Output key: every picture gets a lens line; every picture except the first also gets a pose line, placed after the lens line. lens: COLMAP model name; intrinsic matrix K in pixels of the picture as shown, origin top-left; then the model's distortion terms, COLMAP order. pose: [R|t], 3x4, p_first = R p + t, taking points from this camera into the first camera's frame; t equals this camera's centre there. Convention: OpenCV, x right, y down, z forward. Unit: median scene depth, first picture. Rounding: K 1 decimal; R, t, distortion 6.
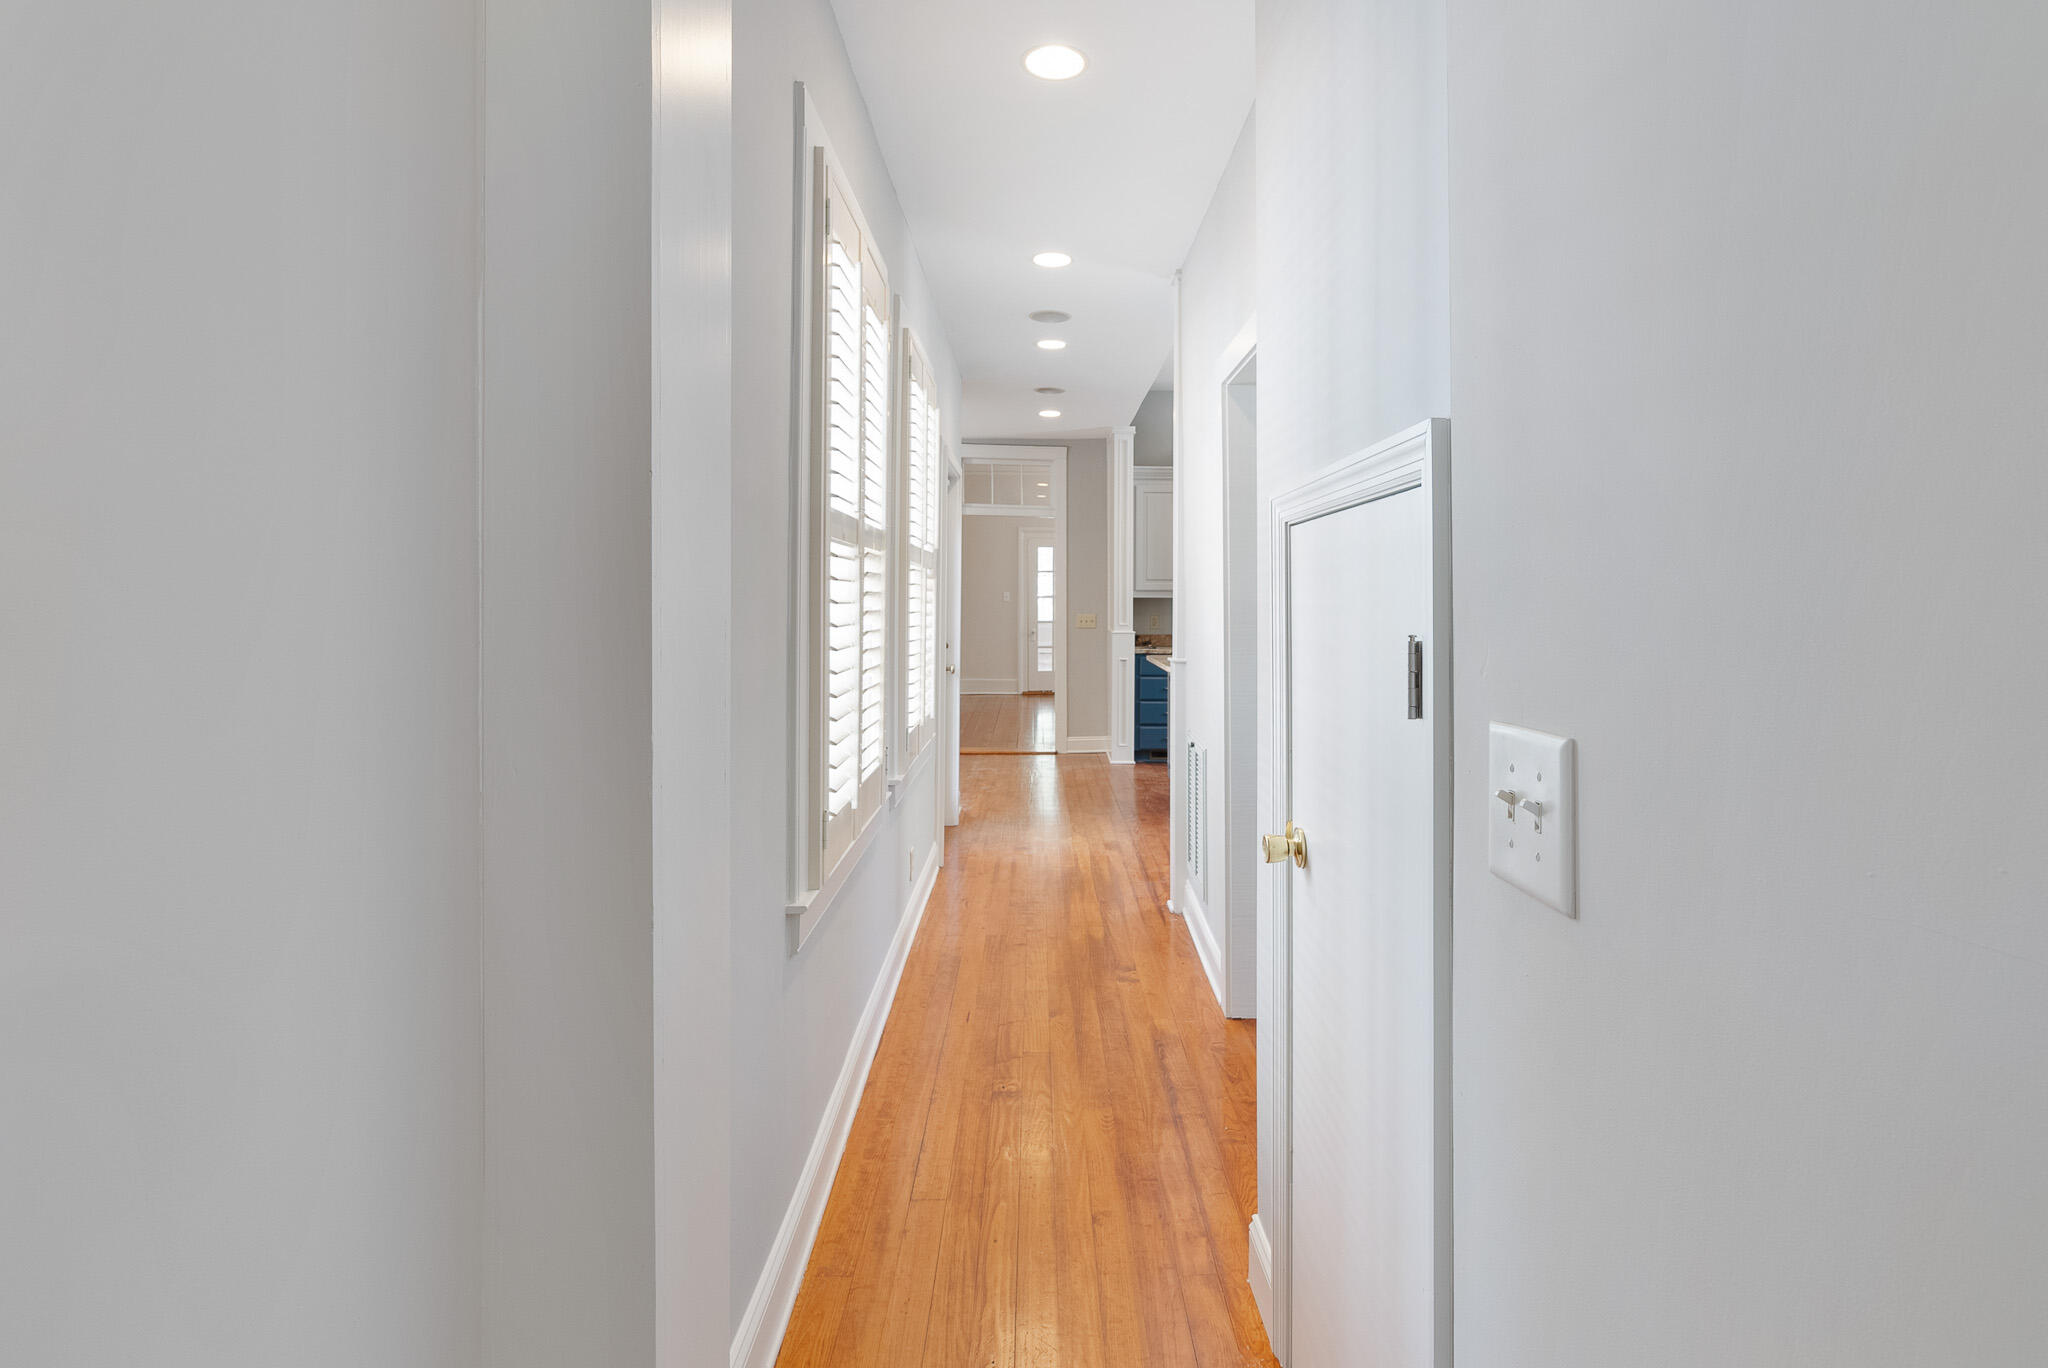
lens RADIAL K [[959.5, 0, 1031.0], [0, 959.5, 631.0], [0, 0, 1]] dist [-0.003382, 0.000419]
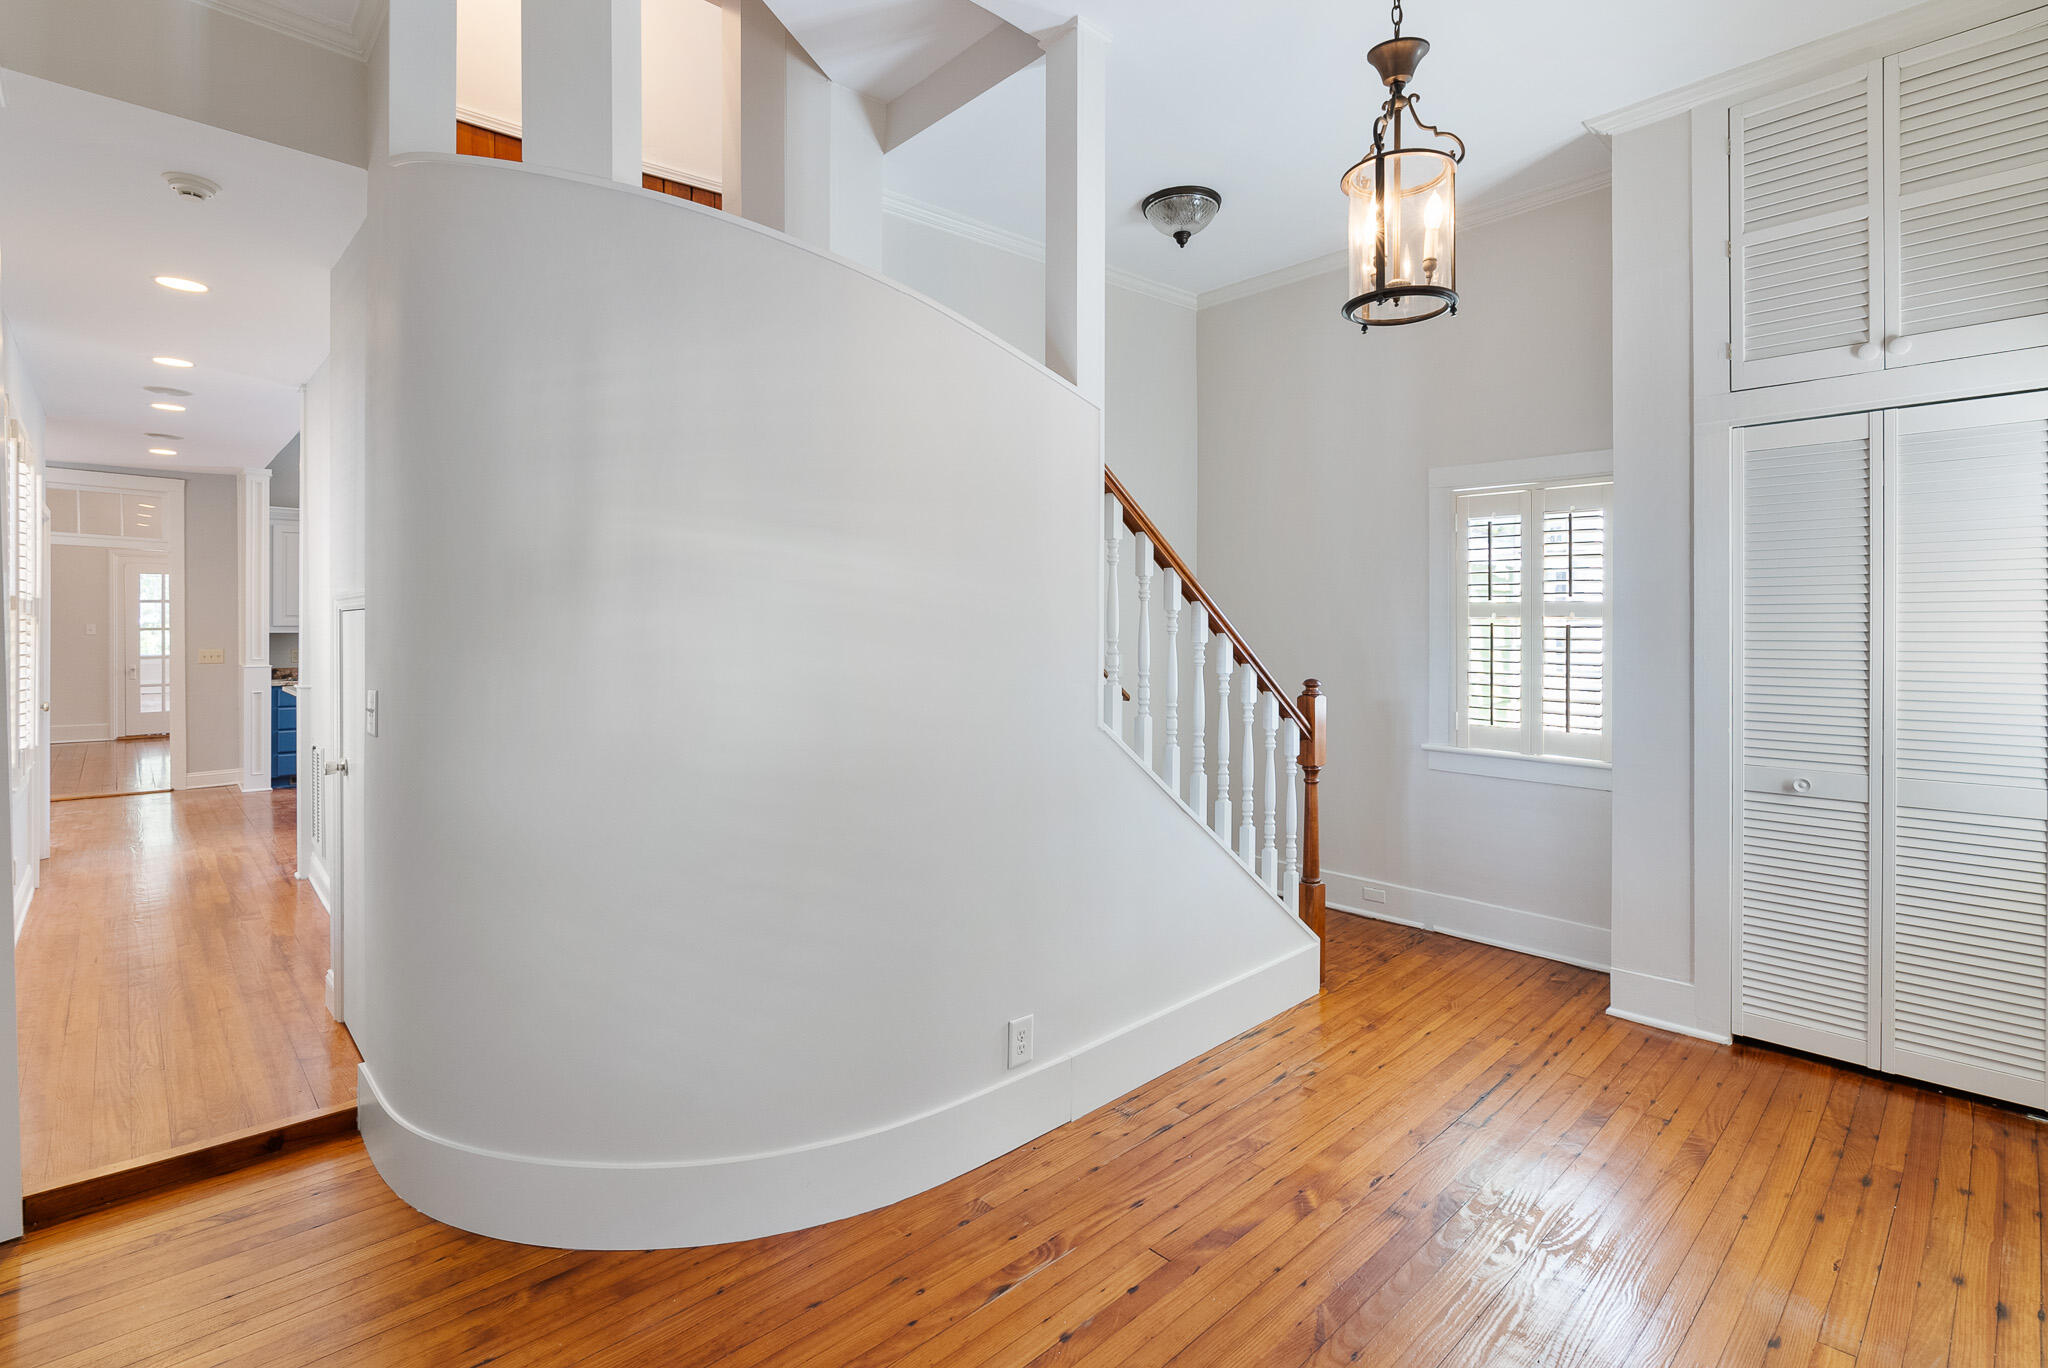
lens RADIAL K [[959.5, 0, 1031.0], [0, 959.5, 631.0], [0, 0, 1]] dist [-0.003382, 0.000419]
pose [[0.720865, -0.002769, 0.693070, -0.020208], [0.021502, 0.999600, -0.018371, 0.000201], [-0.692741, 0.028146, 0.720637, -0.353867]]
